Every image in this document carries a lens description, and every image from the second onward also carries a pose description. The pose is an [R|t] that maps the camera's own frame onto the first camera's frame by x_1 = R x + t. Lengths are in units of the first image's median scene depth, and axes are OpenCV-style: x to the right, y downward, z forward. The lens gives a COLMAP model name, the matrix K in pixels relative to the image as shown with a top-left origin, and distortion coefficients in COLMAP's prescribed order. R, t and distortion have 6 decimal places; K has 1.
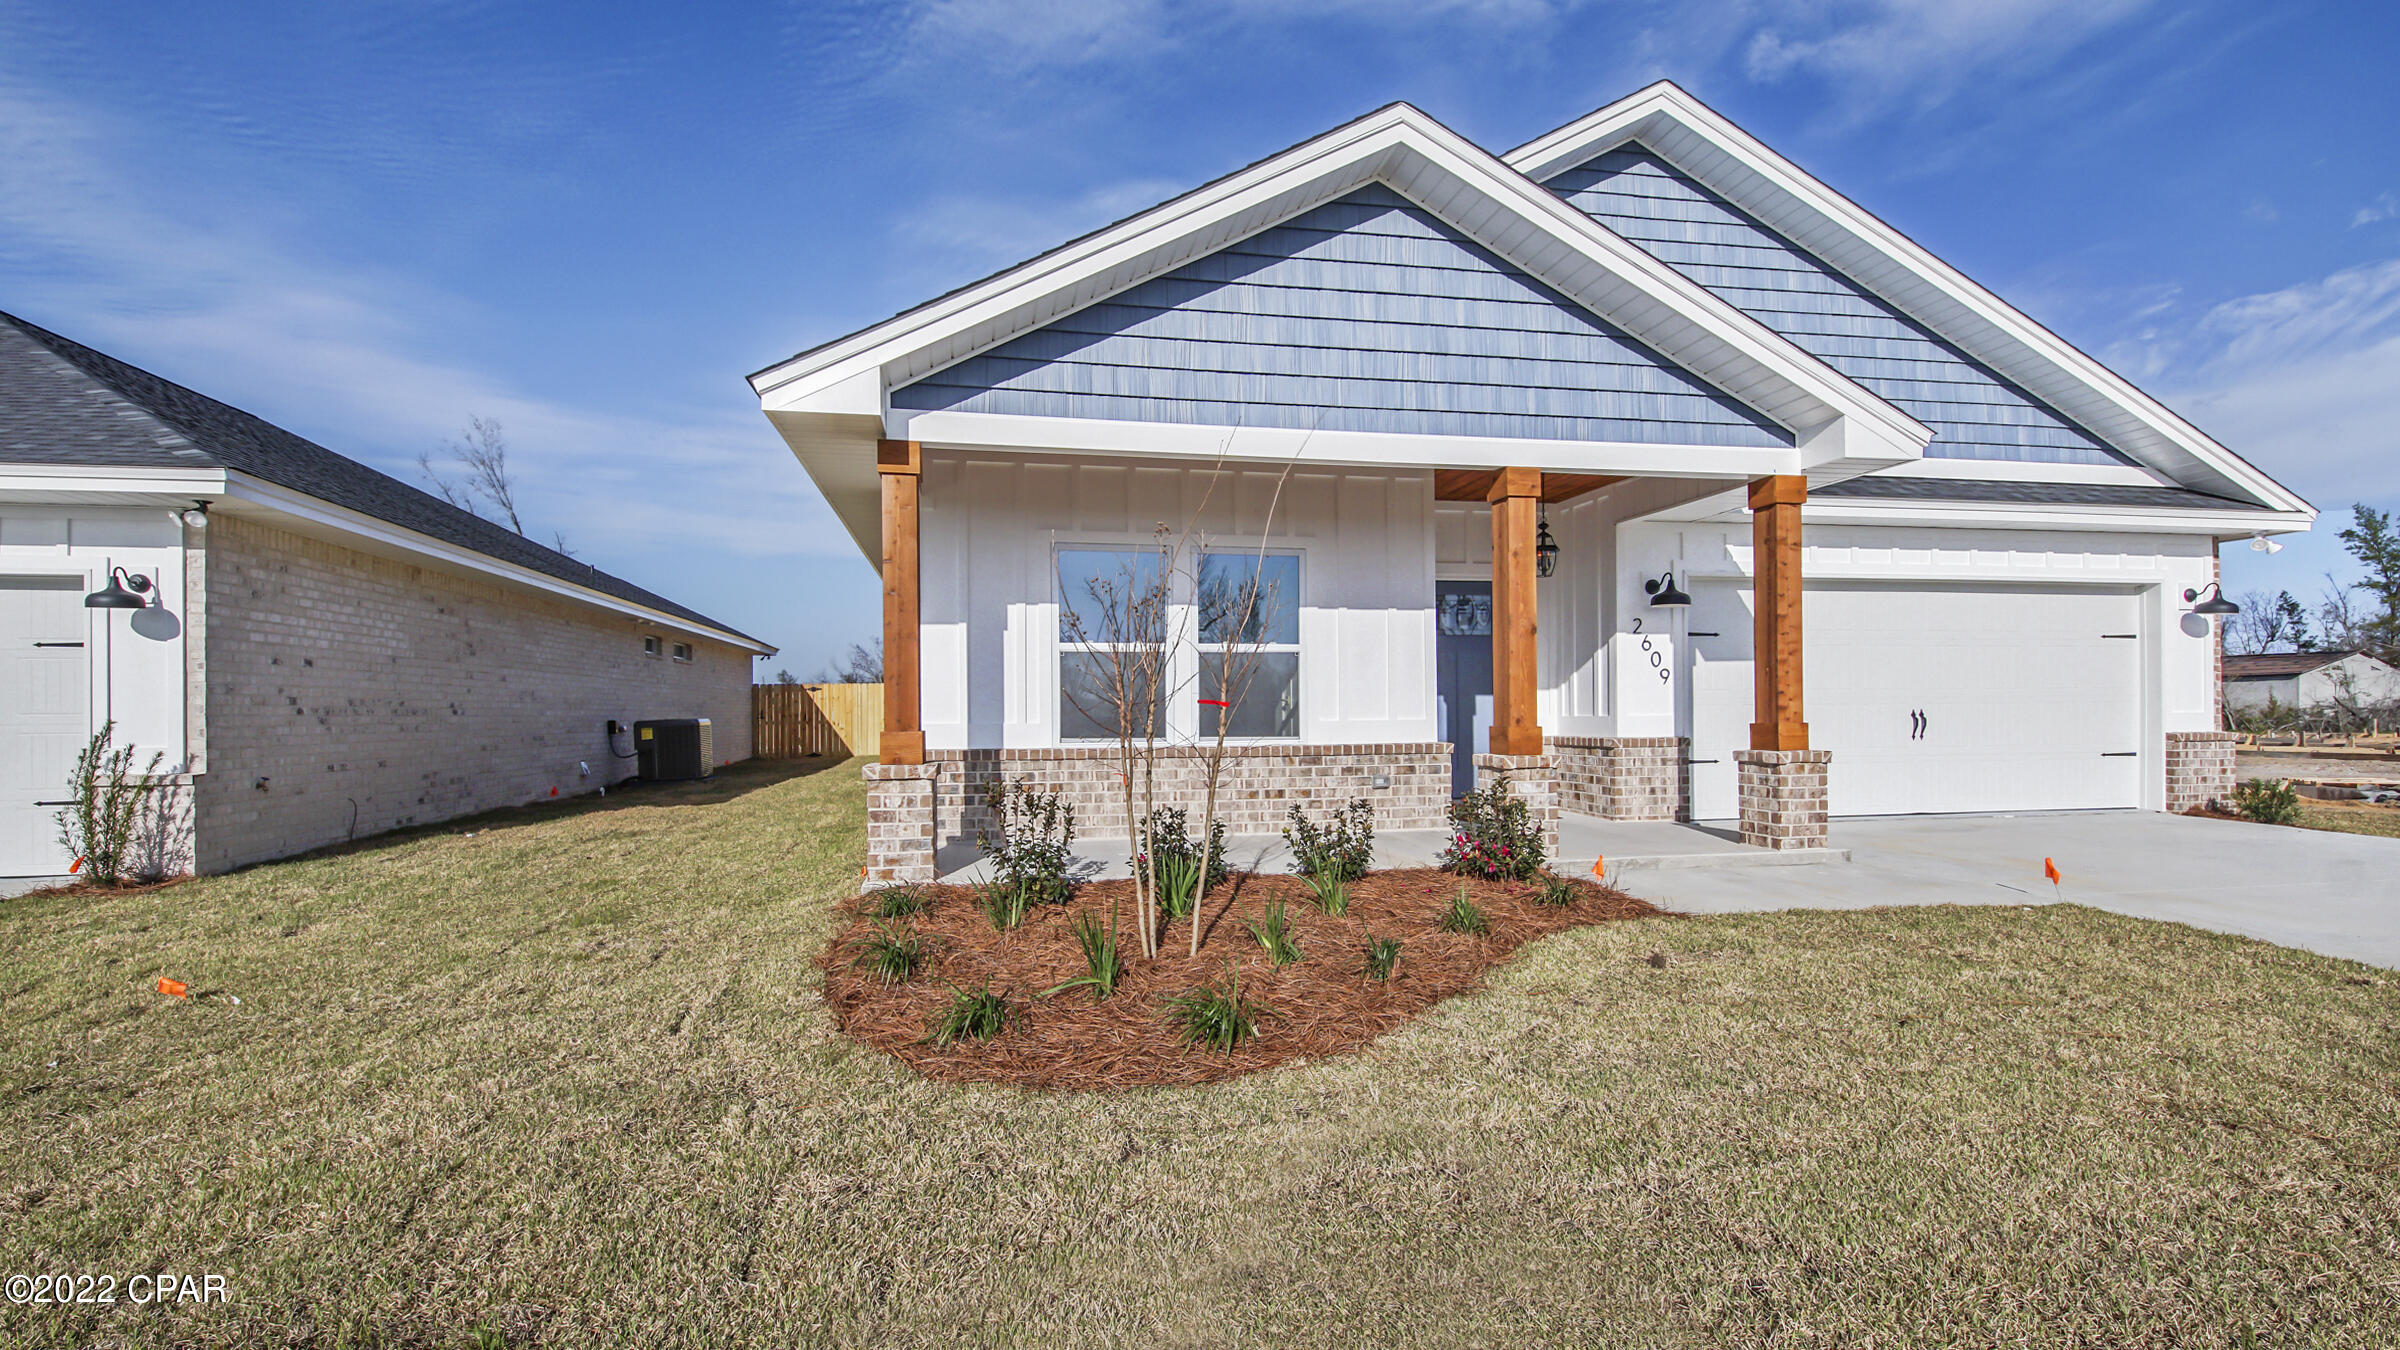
lens RADIAL K [[1535.5, 0, 1200.0], [0, 1535.5, 675.0], [0, 0, 1]] dist [-0.000350, 0.002660]
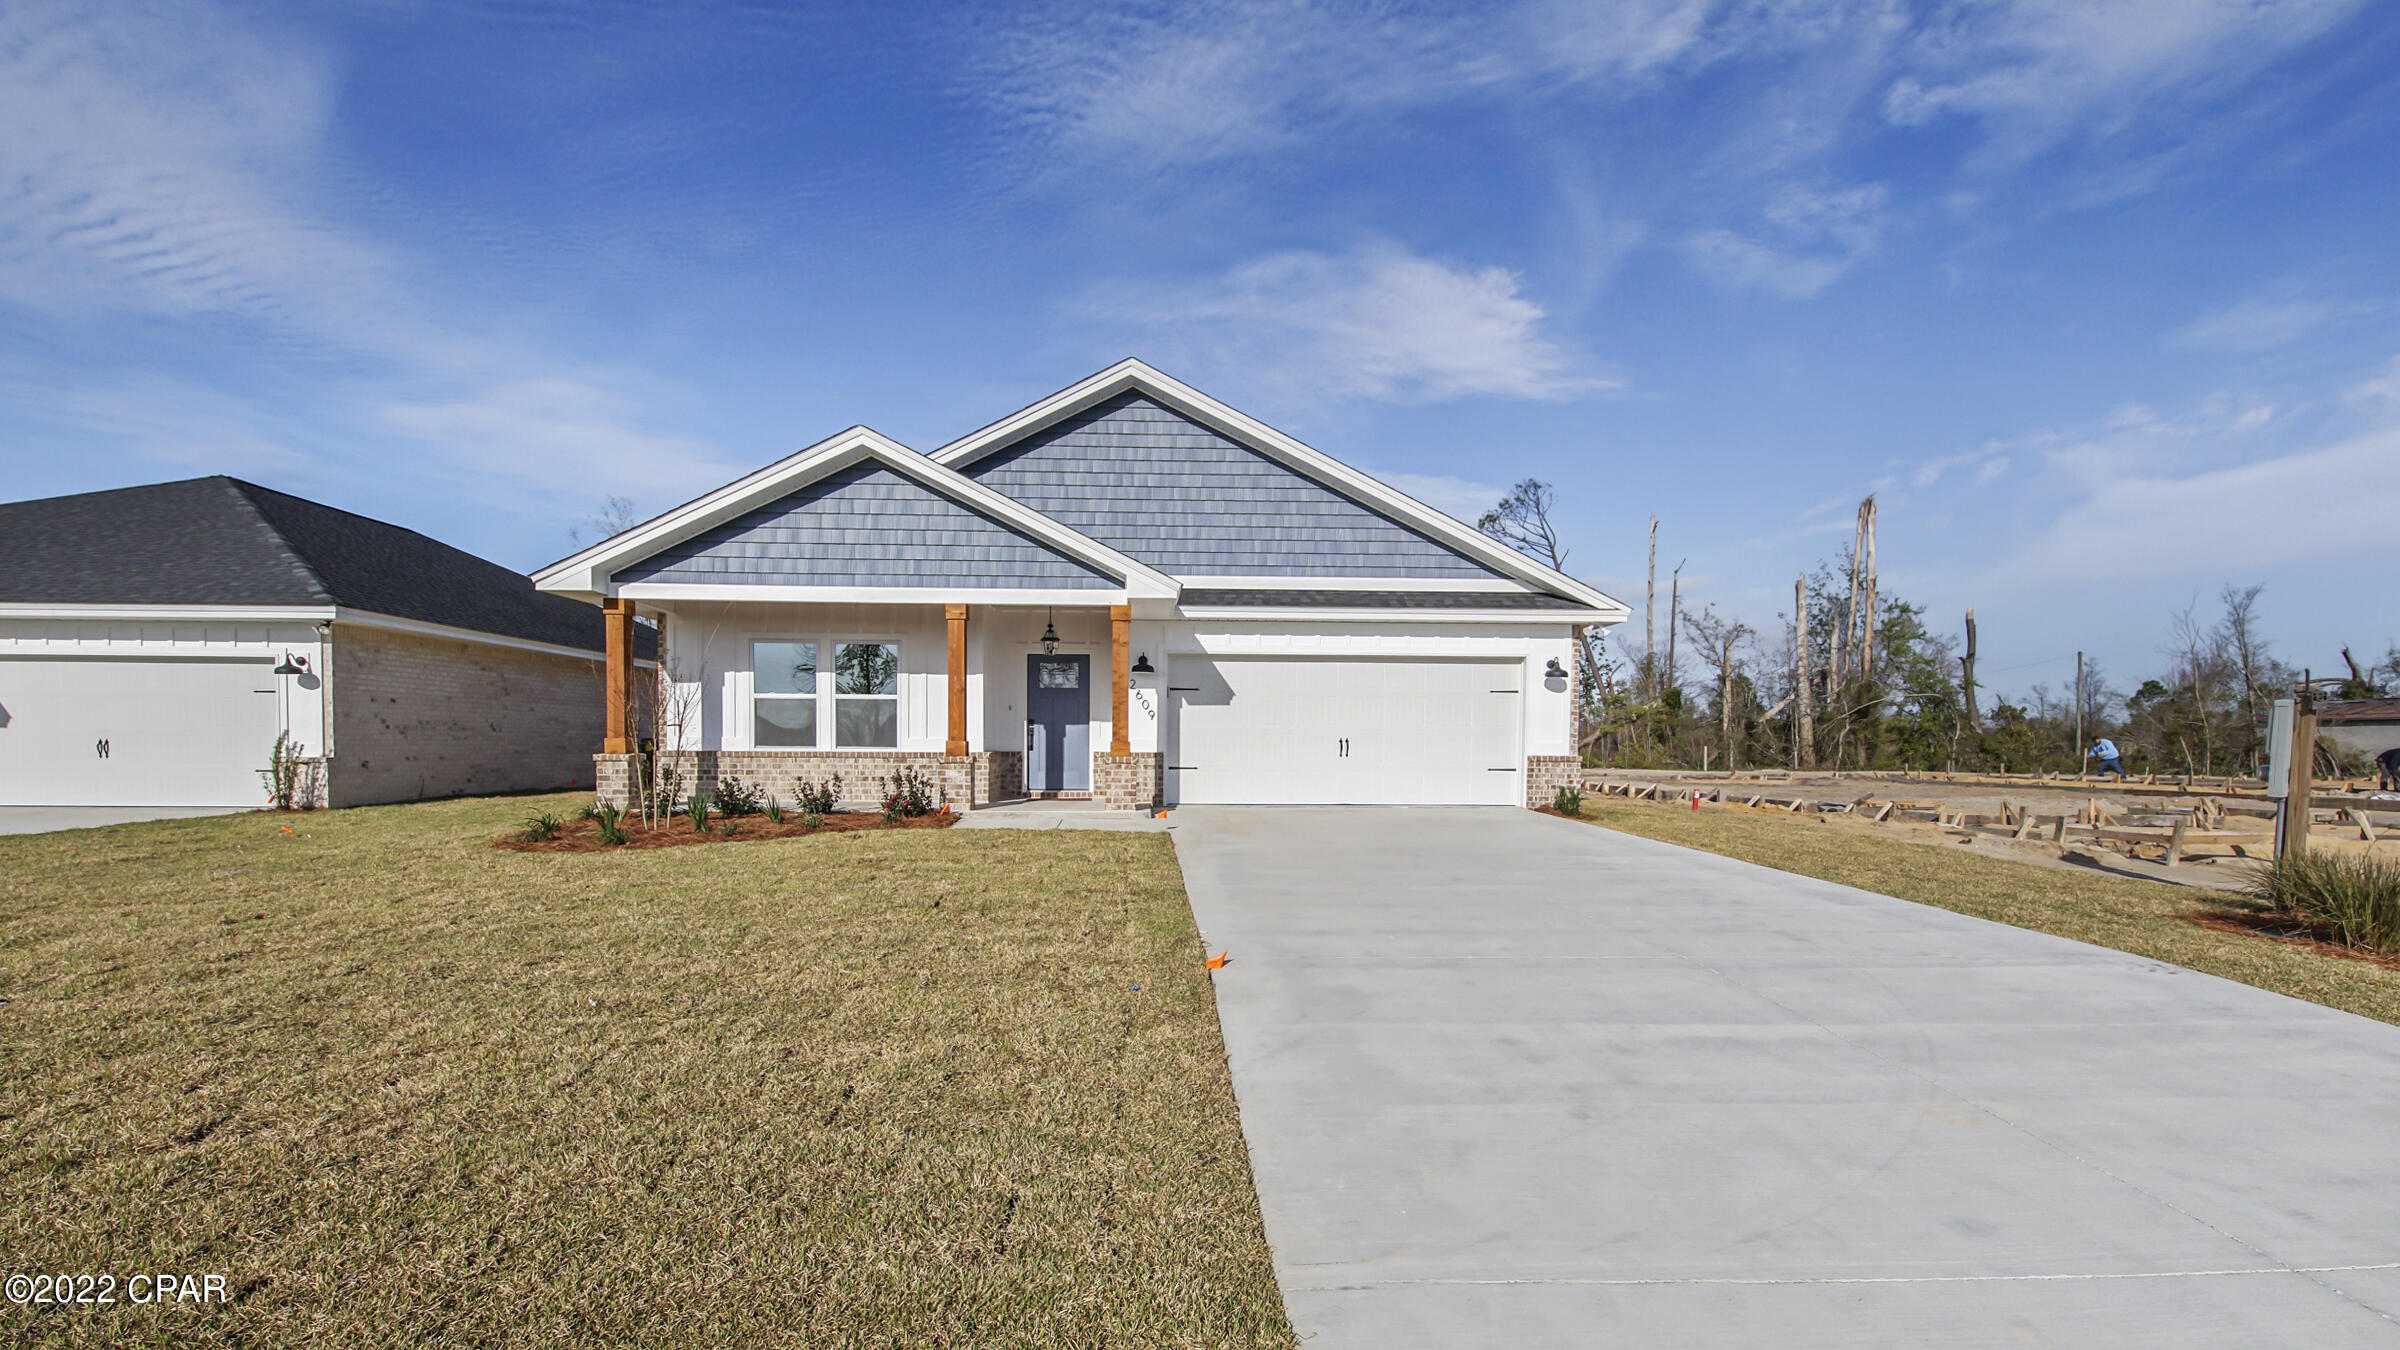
lens RADIAL K [[1535.5, 0, 1200.0], [0, 1535.5, 675.0], [0, 0, 1]] dist [-0.000350, 0.002660]
pose [[0.985122, 0.007680, -0.171685, 0.747789], [-0.010247, 0.999848, -0.014074, -0.022677], [0.171551, 0.015624, 0.985051, -0.716213]]
